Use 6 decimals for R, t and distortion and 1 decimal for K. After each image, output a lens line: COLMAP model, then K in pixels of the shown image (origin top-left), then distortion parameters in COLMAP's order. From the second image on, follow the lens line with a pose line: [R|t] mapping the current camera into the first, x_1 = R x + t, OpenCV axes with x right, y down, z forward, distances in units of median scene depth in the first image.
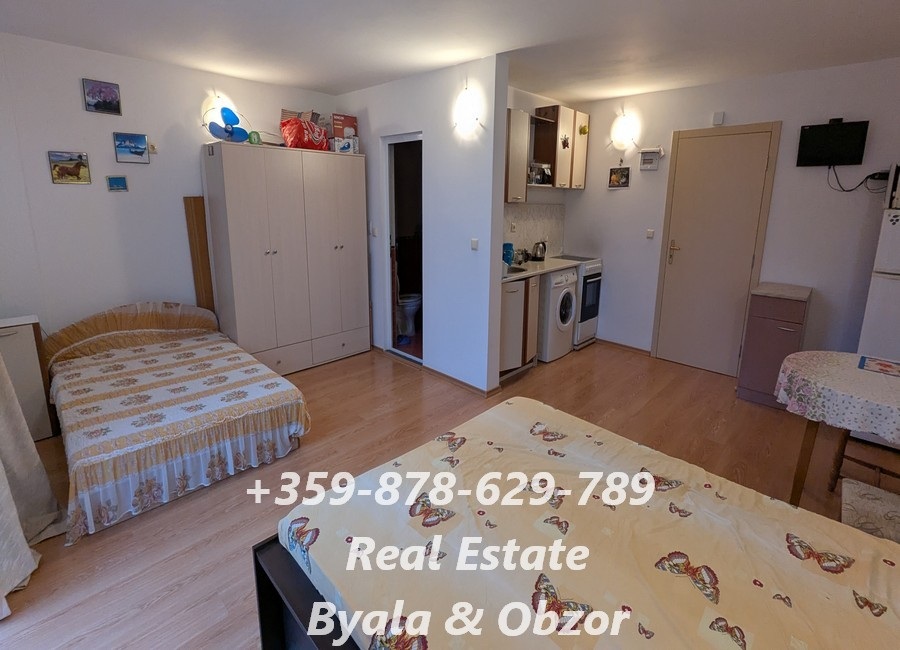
lens RADIAL K [[433.3, 0, 442.4], [0, 433.3, 277.8], [0, 0, 1]] dist [-0.003091, -0.000334]
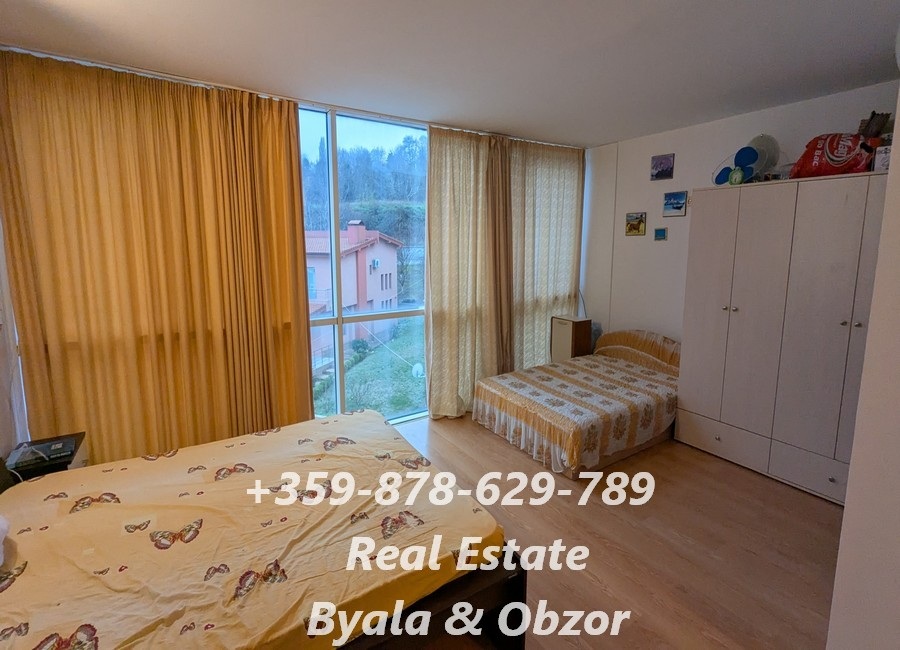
lens RADIAL K [[428.8, 0, 434.6], [0, 428.8, 289.2], [0, 0, 1]] dist [-0.007662, -0.000784]
pose [[-0.252769, 0.091896, -0.963153, 0.569595], [-0.184479, 0.972638, 0.141216, -0.113303], [0.949776, 0.213377, -0.228899, 0.667836]]
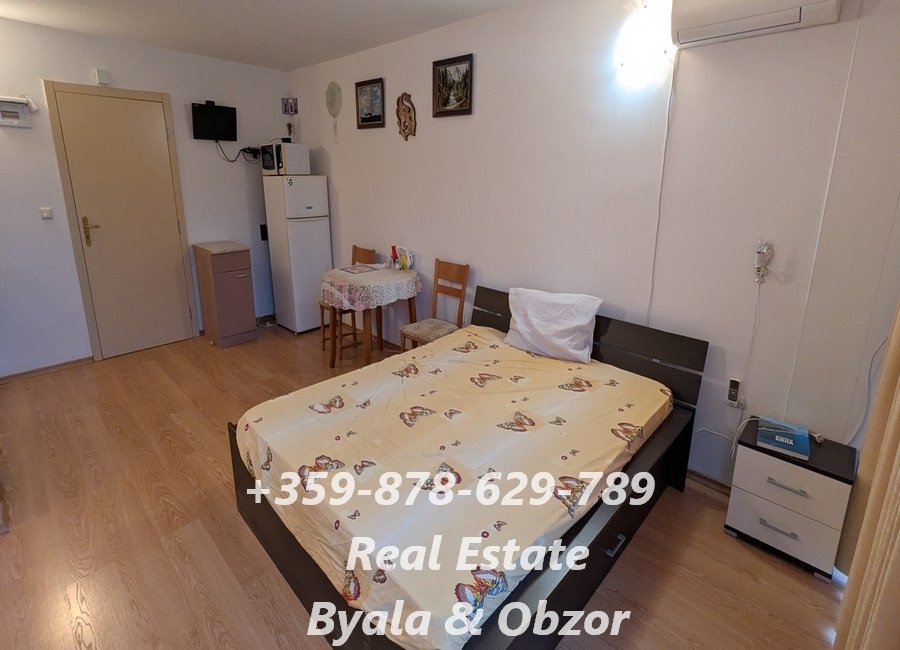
lens RADIAL K [[427.7, 0, 458.1], [0, 427.7, 272.6], [0, 0, 1]] dist [0.001326, 0.000306]
pose [[-0.040947, -0.242169, 0.969370, -0.387716], [0.169803, 0.954384, 0.245598, -0.078592], [-0.984627, 0.174659, 0.002042, 0.369315]]
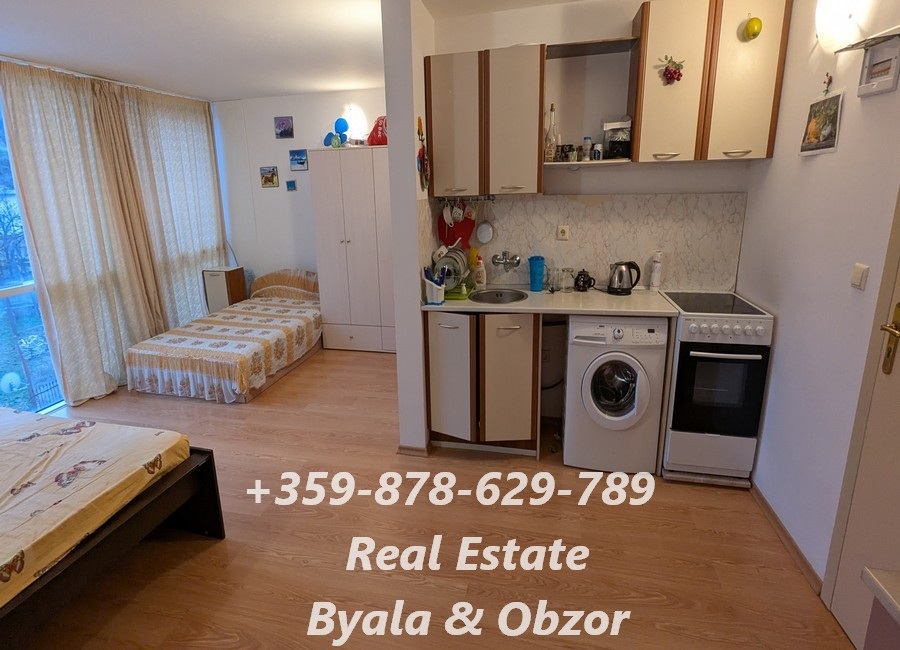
lens RADIAL K [[443.8, 0, 455.4], [0, 443.8, 270.8], [0, 0, 1]] dist [-0.006408, 0.000102]
pose [[0.516744, 0.133653, -0.845643, 0.784508], [-0.122121, 0.989146, 0.081710, -0.118601], [0.847386, 0.061048, 0.527457, 0.667094]]
